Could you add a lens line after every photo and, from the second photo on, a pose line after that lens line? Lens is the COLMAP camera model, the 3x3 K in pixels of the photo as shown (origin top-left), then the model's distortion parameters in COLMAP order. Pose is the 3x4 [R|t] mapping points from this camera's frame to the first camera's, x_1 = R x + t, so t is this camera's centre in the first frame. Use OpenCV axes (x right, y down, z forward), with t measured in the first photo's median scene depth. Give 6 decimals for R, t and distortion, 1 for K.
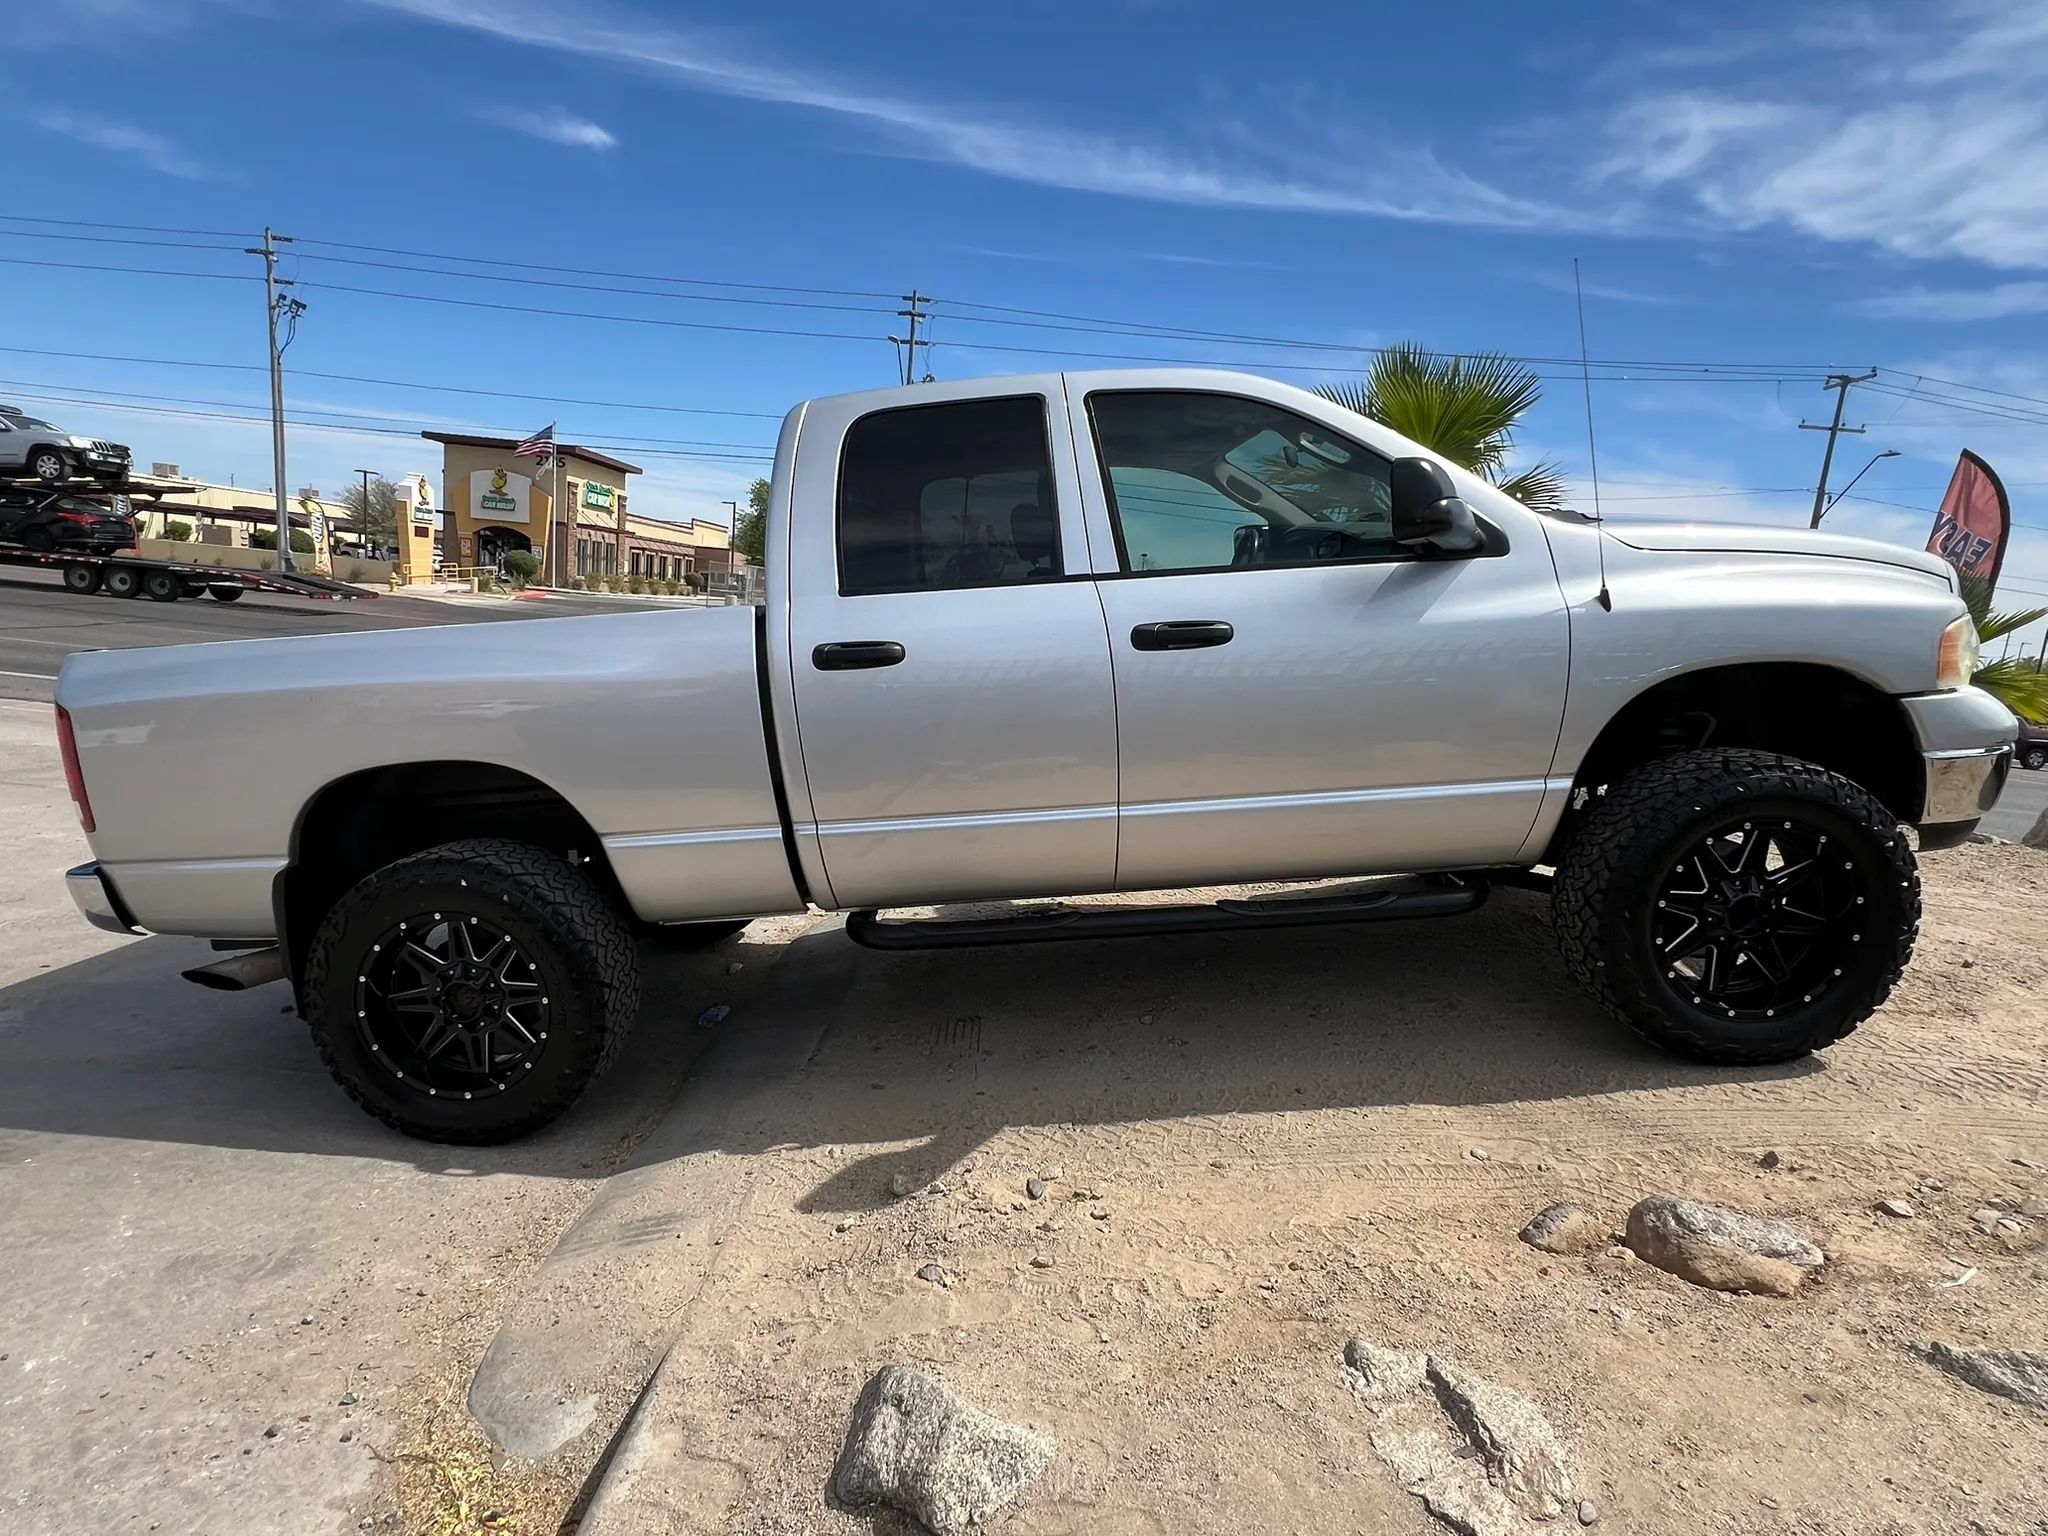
lens RADIAL K [[1070.4, 0, 1024.0], [0, 1070.4, 768.0], [0, 0, 1]] dist [-0.003426, -0.000044]
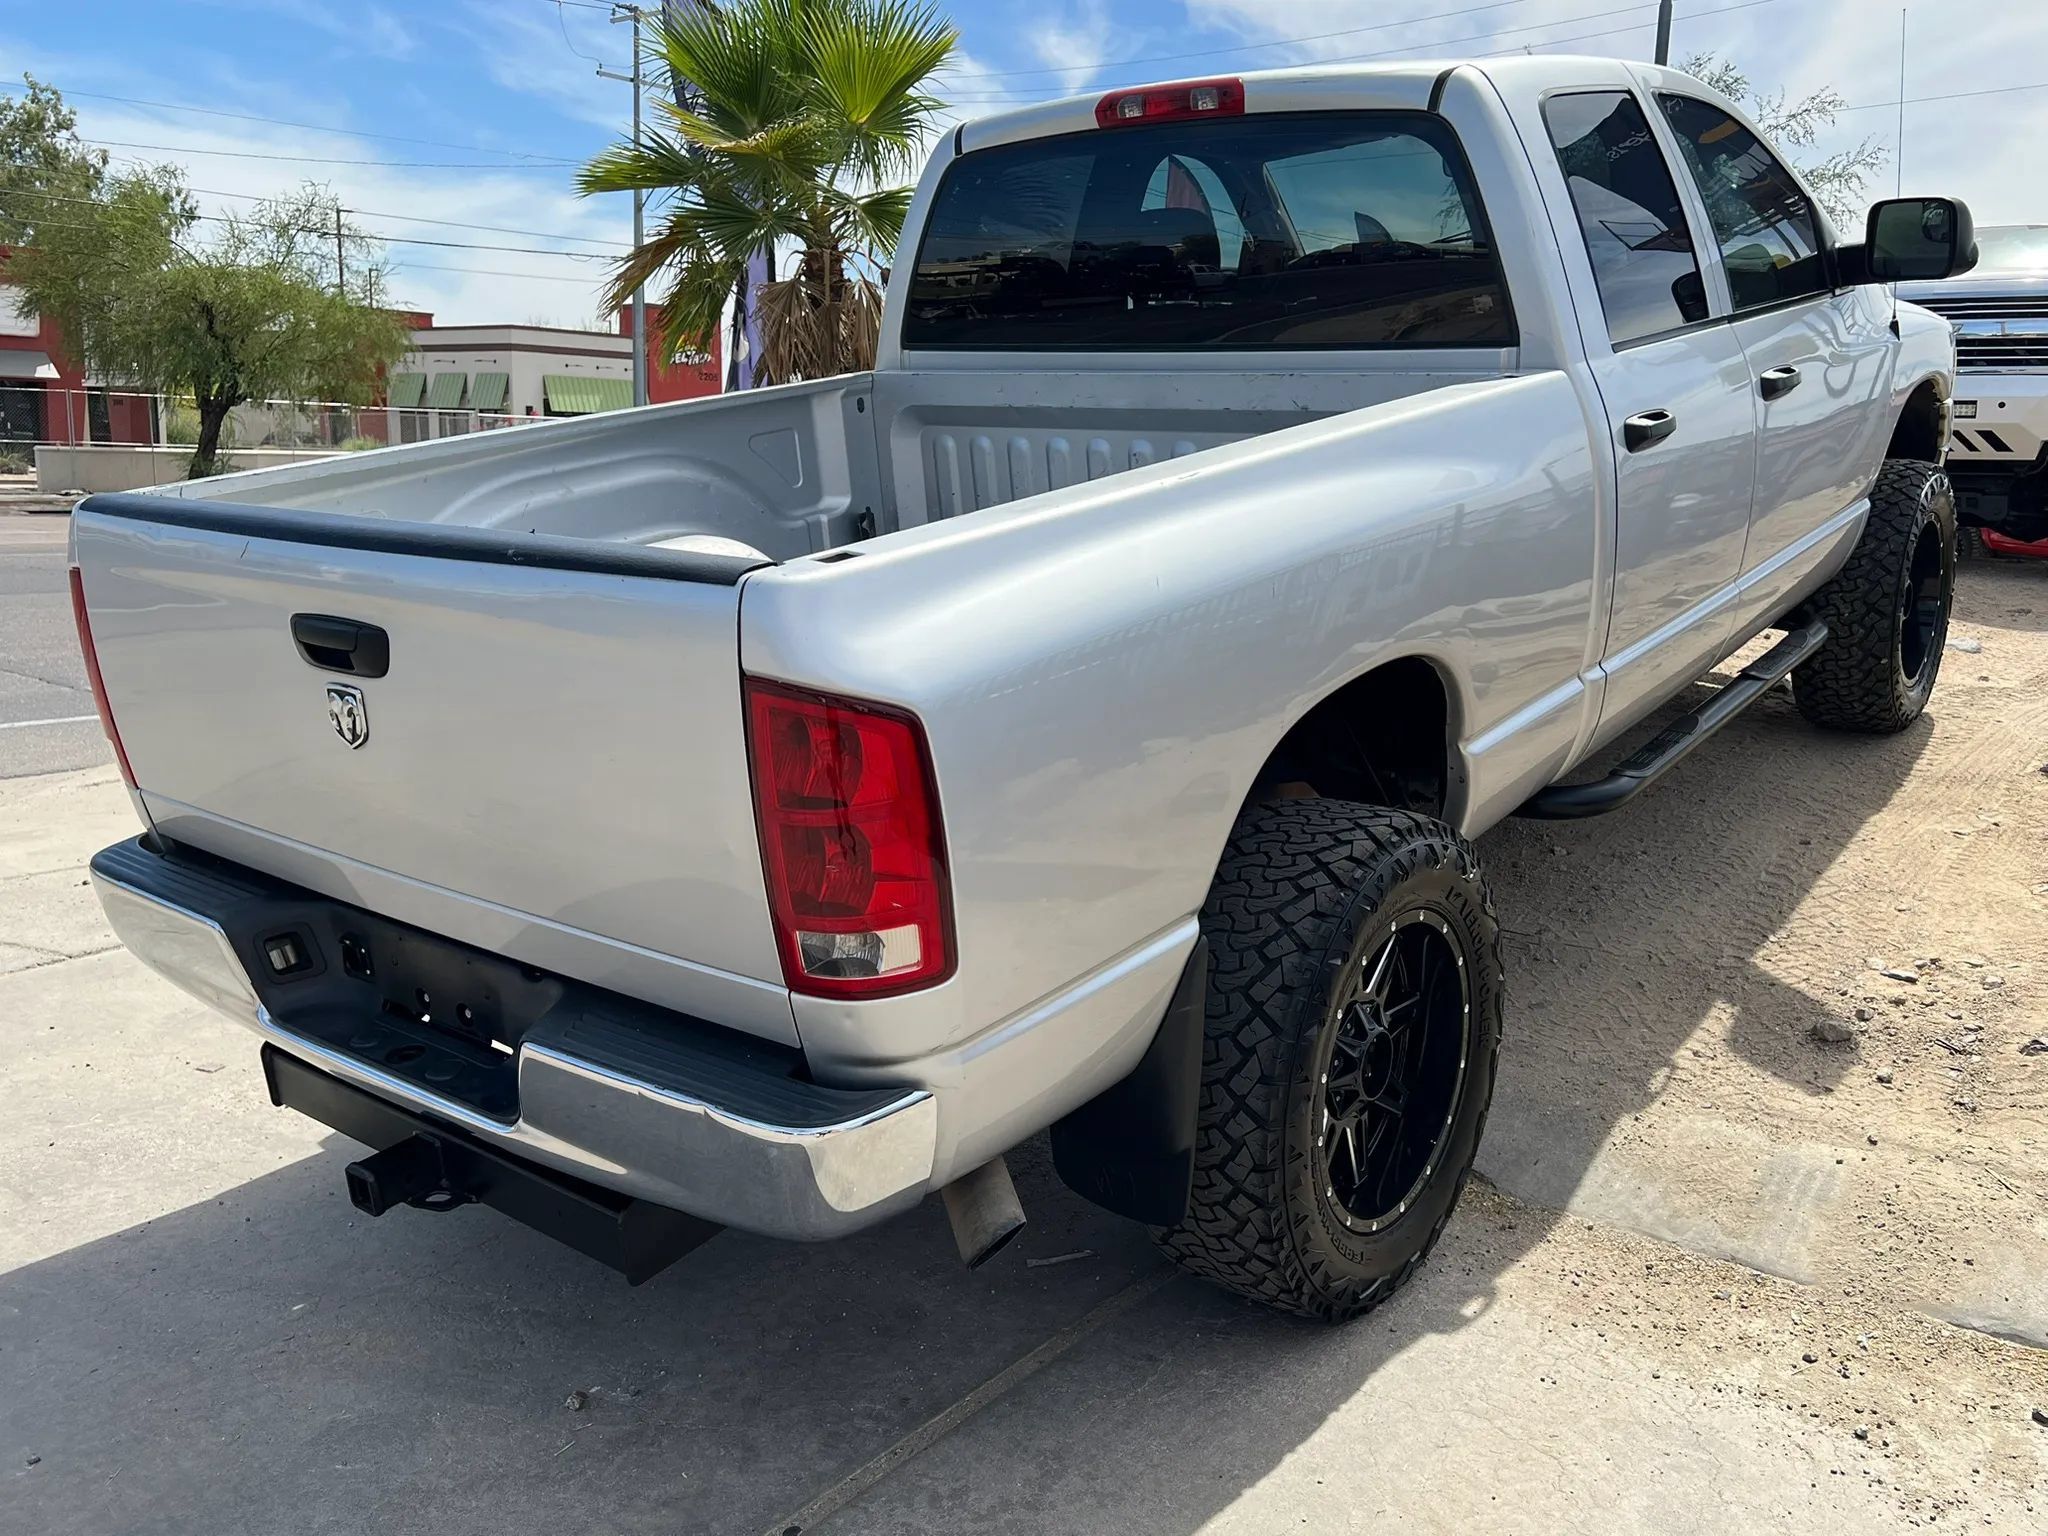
lens RADIAL K [[1764.9, 0, 1051.1], [0, 1764.9, 768.7], [0, 0, 1]] dist [0.042368, -0.051167]
pose [[0.588091, -0.218991, 0.778583, -1.446493], [0.148865, 0.975508, 0.161937, -0.137291], [-0.794977, 0.020670, 0.606288, 0.572855]]
